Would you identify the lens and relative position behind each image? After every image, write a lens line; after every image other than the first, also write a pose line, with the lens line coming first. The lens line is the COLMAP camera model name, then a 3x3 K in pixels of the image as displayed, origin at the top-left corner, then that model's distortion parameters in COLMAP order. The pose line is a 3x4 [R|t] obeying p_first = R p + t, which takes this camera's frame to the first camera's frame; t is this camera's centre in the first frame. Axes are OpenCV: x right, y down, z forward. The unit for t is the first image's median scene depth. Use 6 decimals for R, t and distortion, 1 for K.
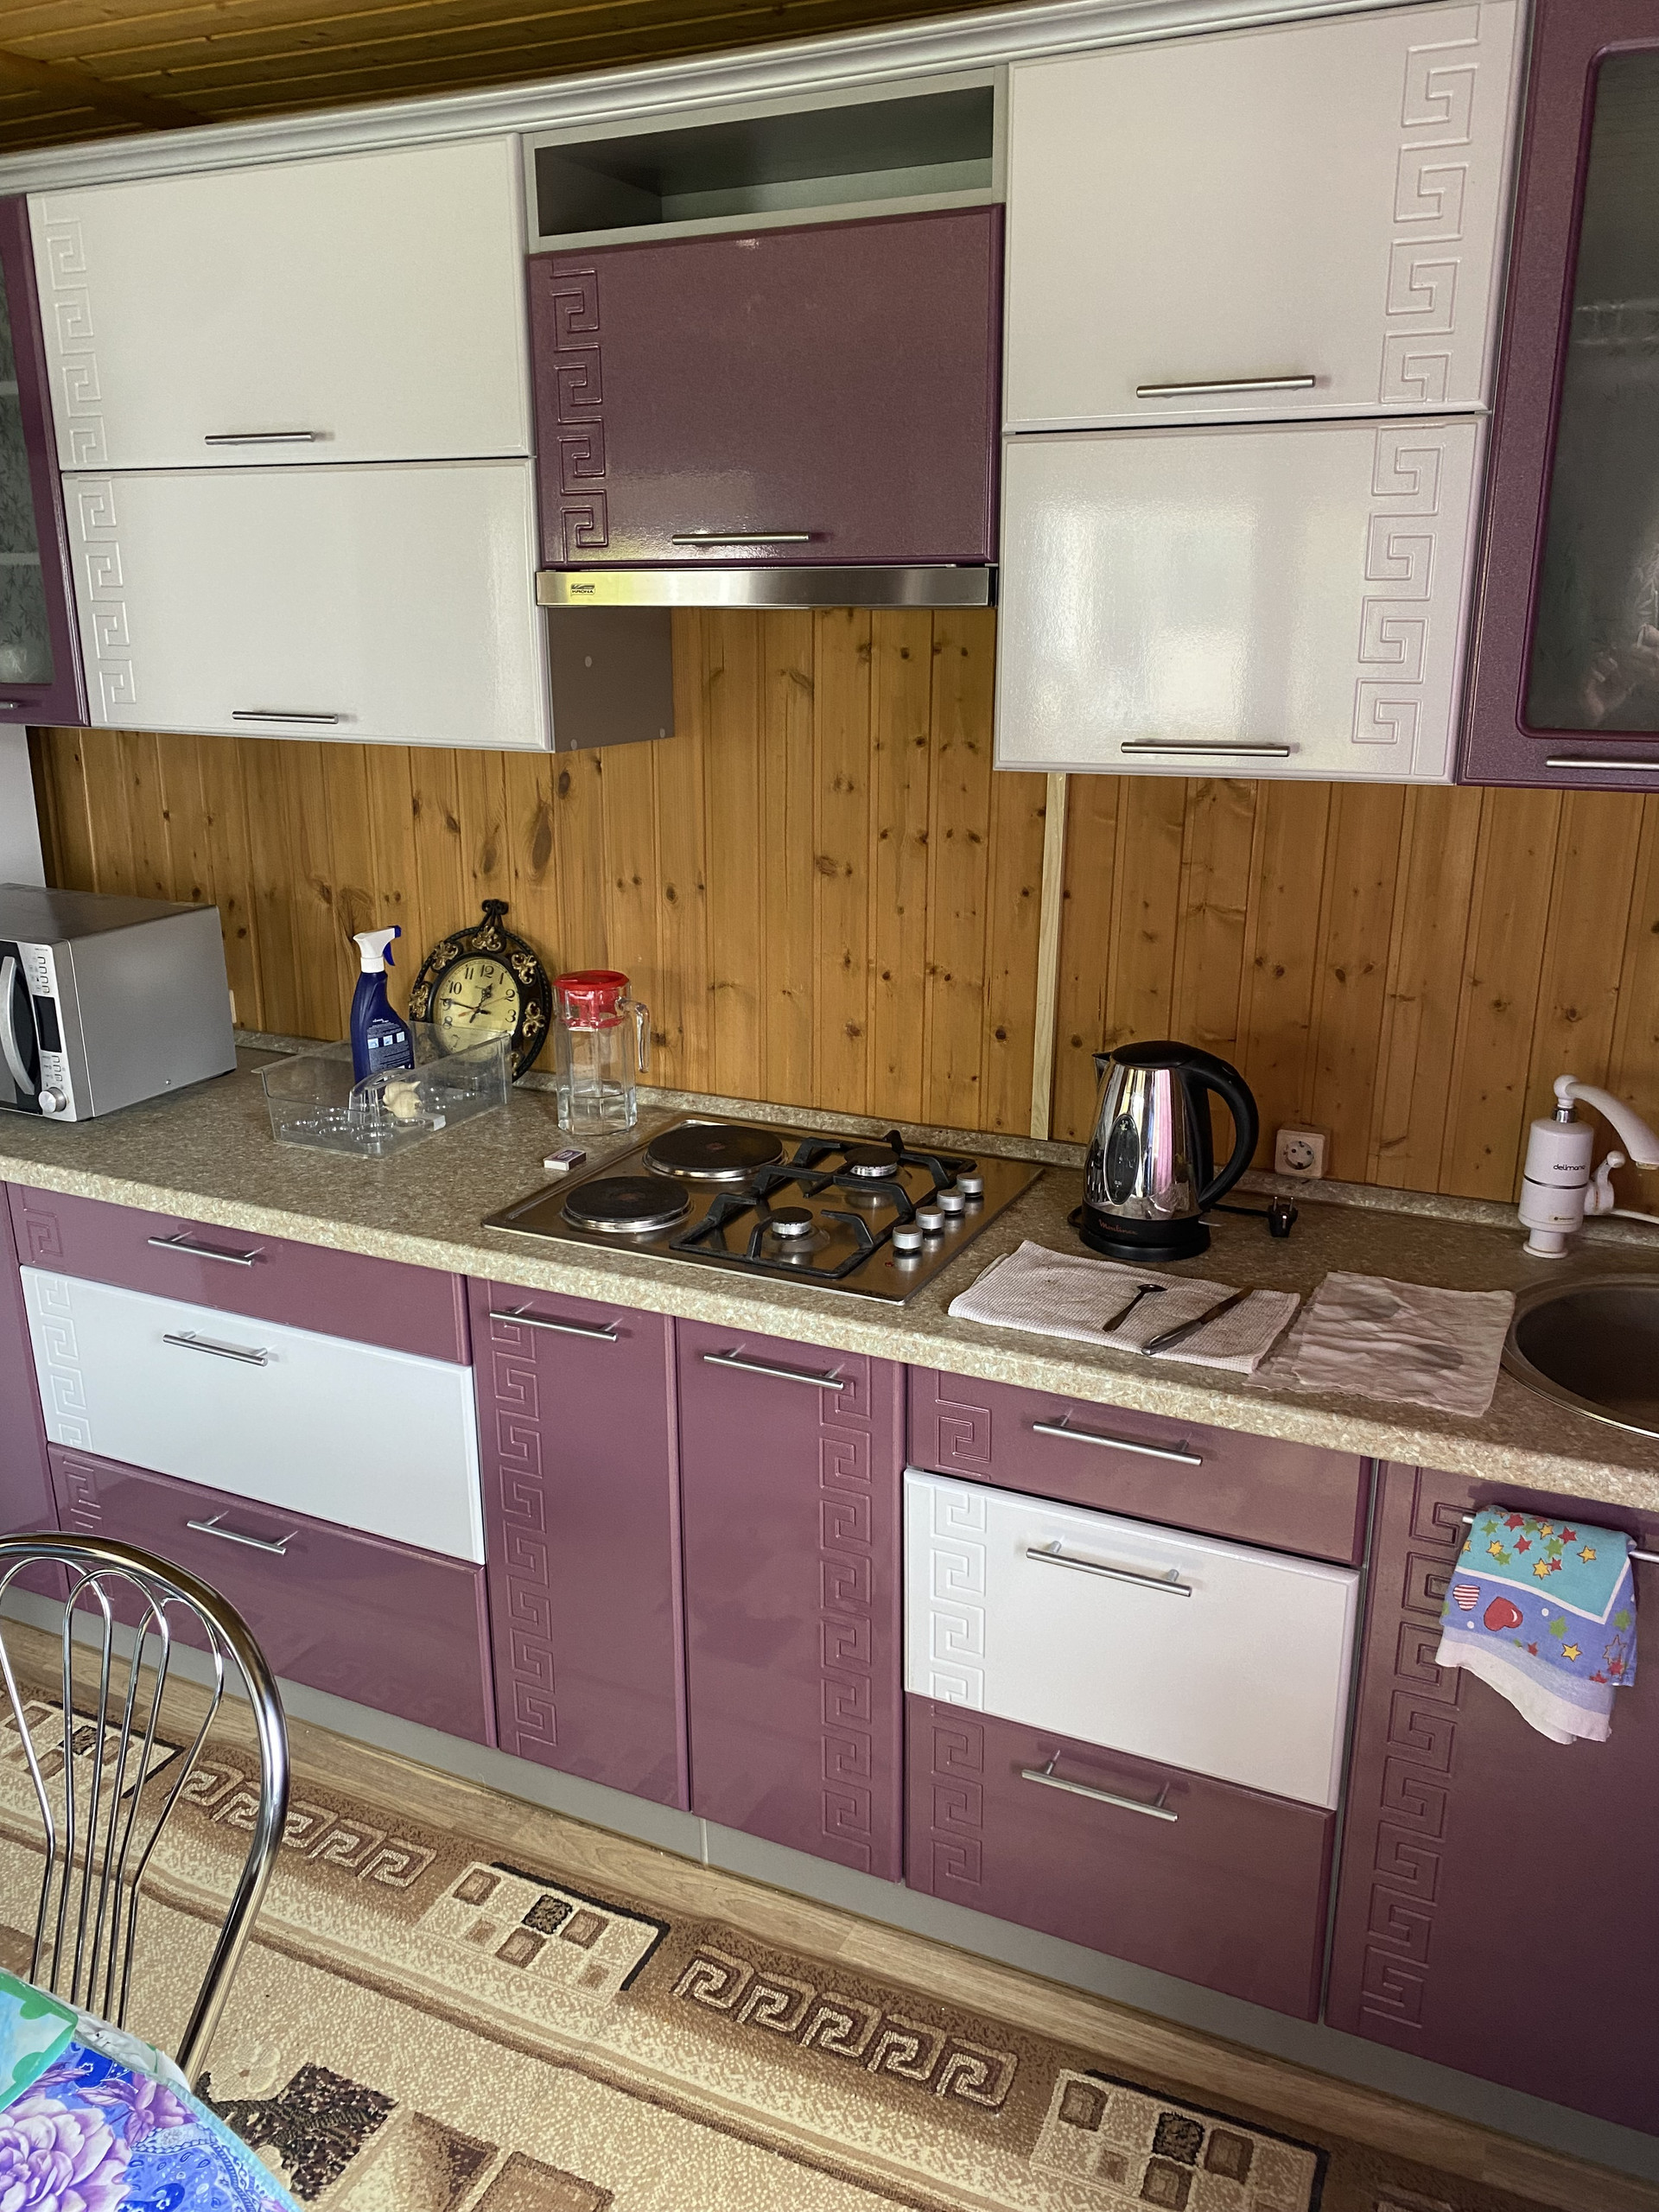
lens RADIAL K [[1687.4, 0, 831.6], [0, 1687.4, 1104.6], [0, 0, 1]] dist [0.069490, -0.005927]
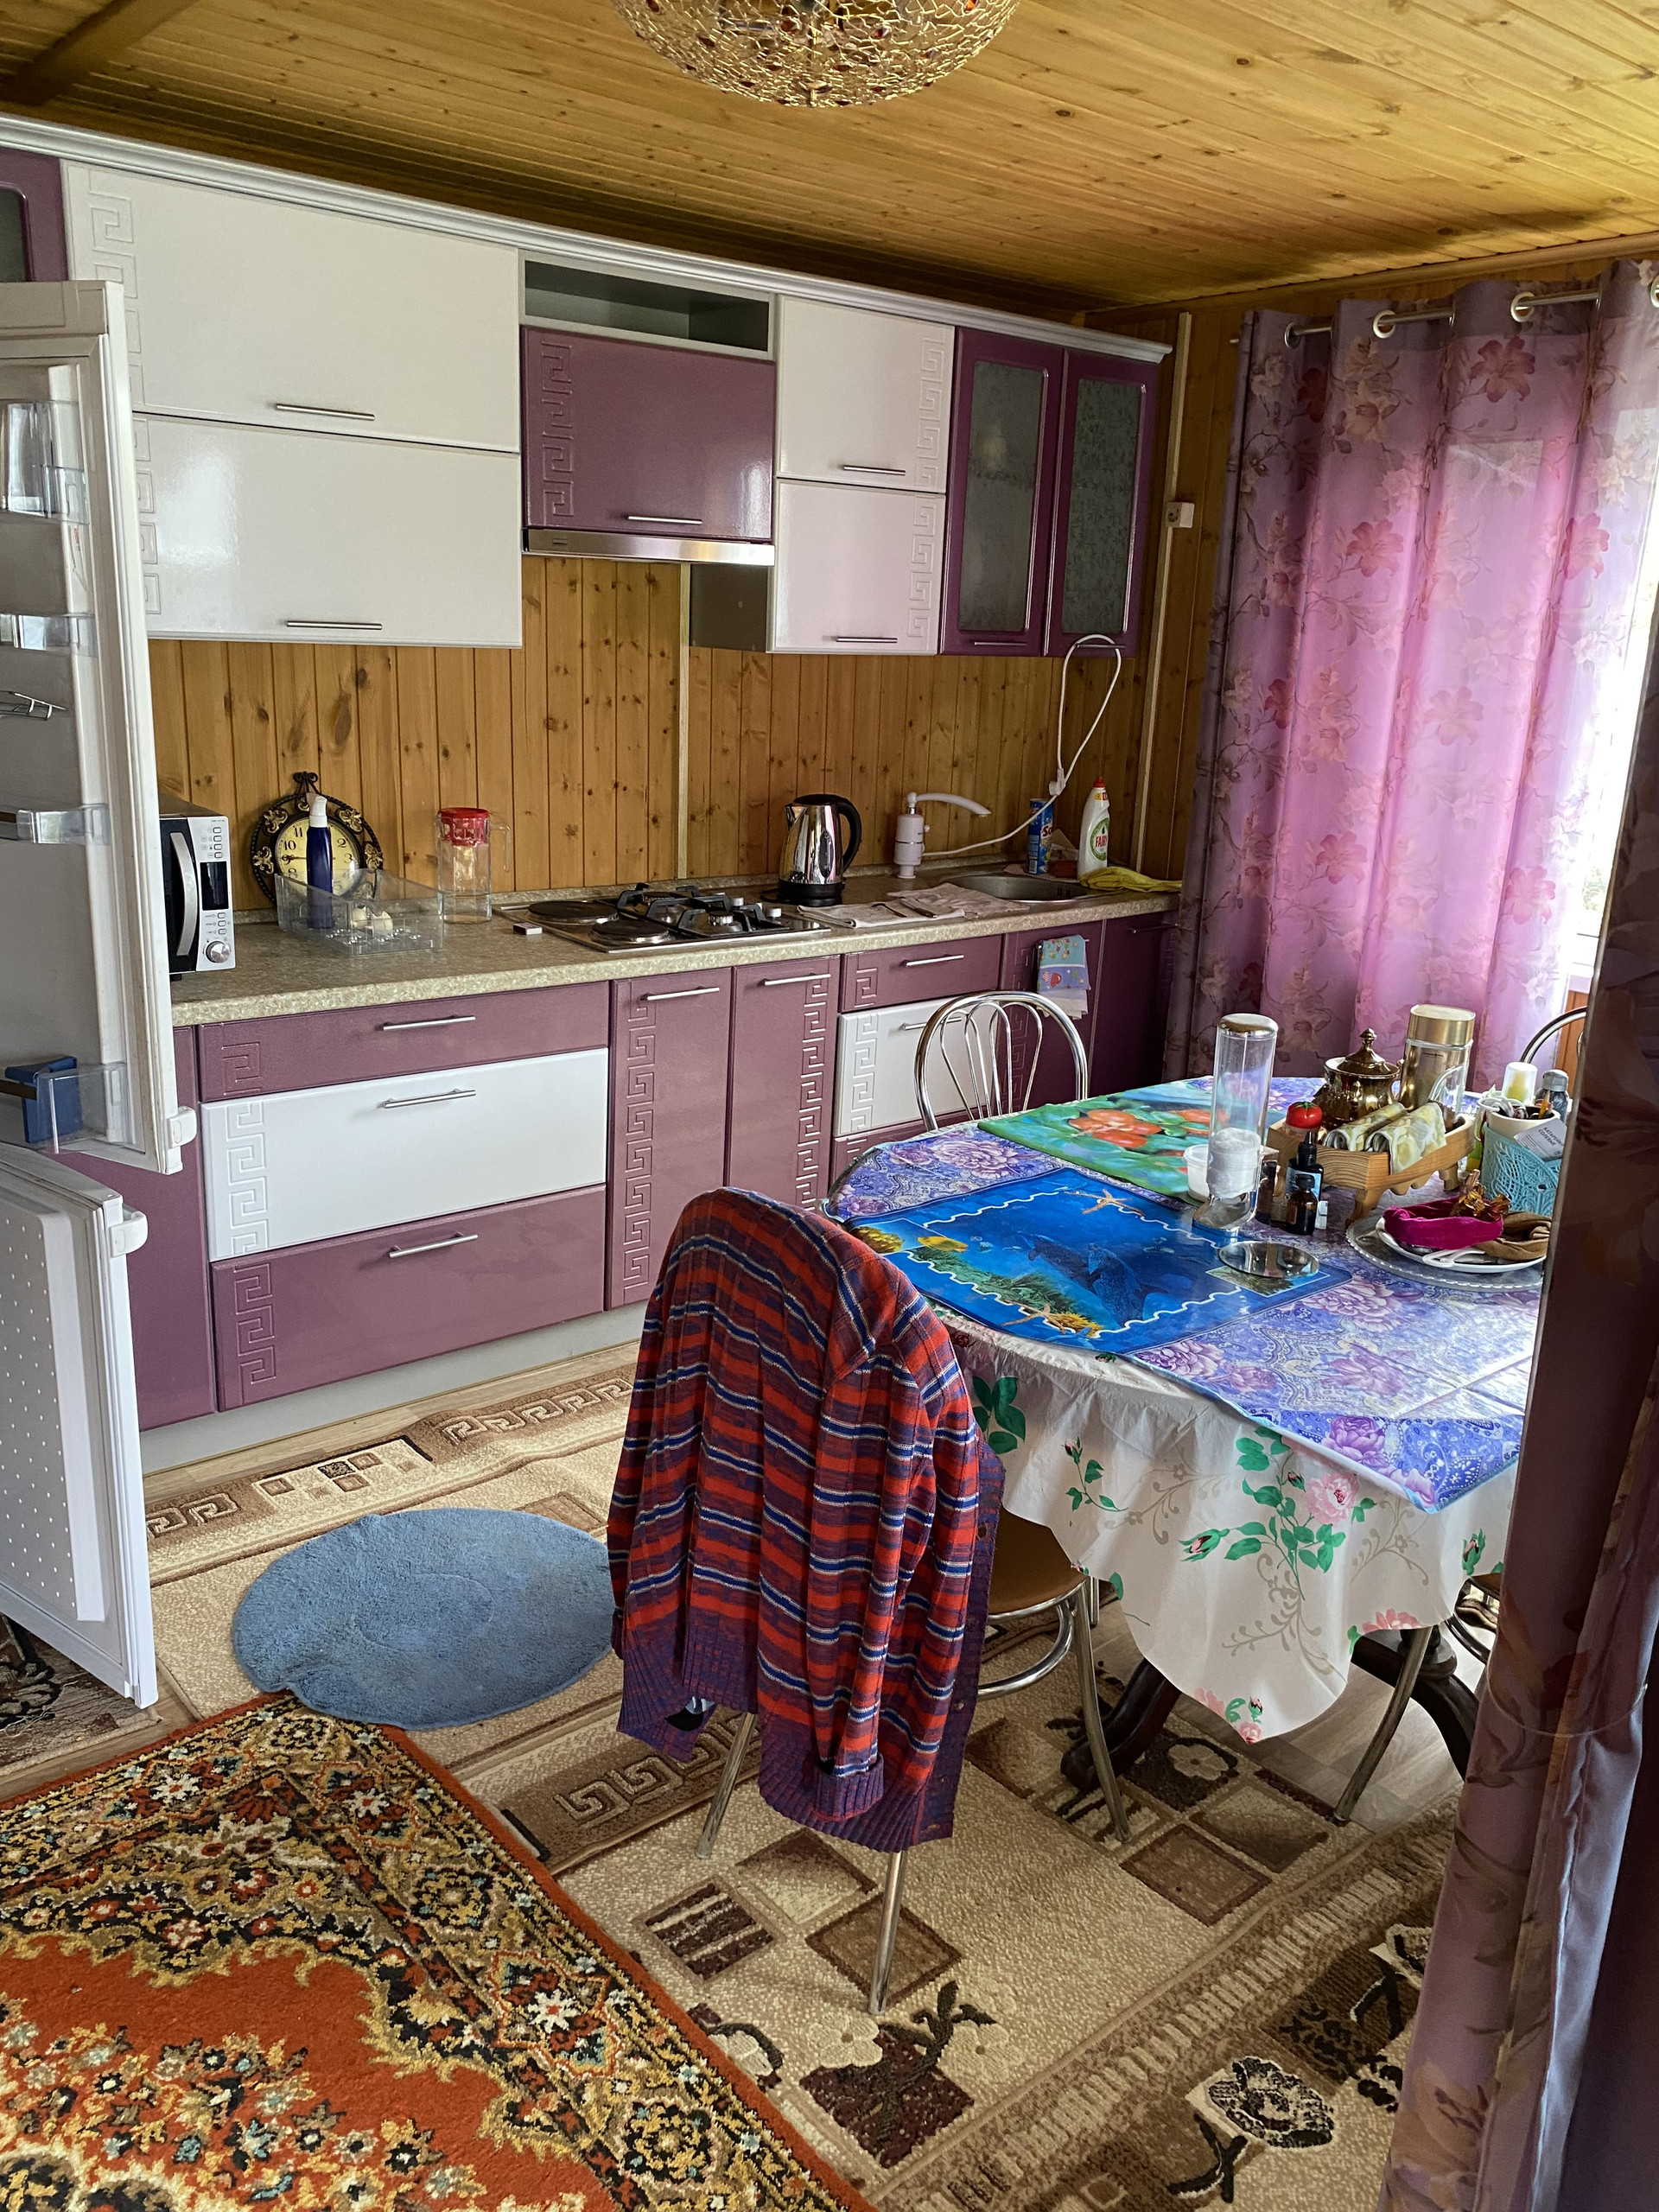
lens RADIAL K [[1687.4, 0, 831.6], [0, 1687.4, 1104.6], [0, 0, 1]] dist [0.069490, -0.005927]
pose [[0.429657, -0.238280, 0.870986, -1.426143], [0.215960, 0.963680, 0.157106, 0.005814], [-0.876787, 0.120597, 0.465511, 0.099226]]
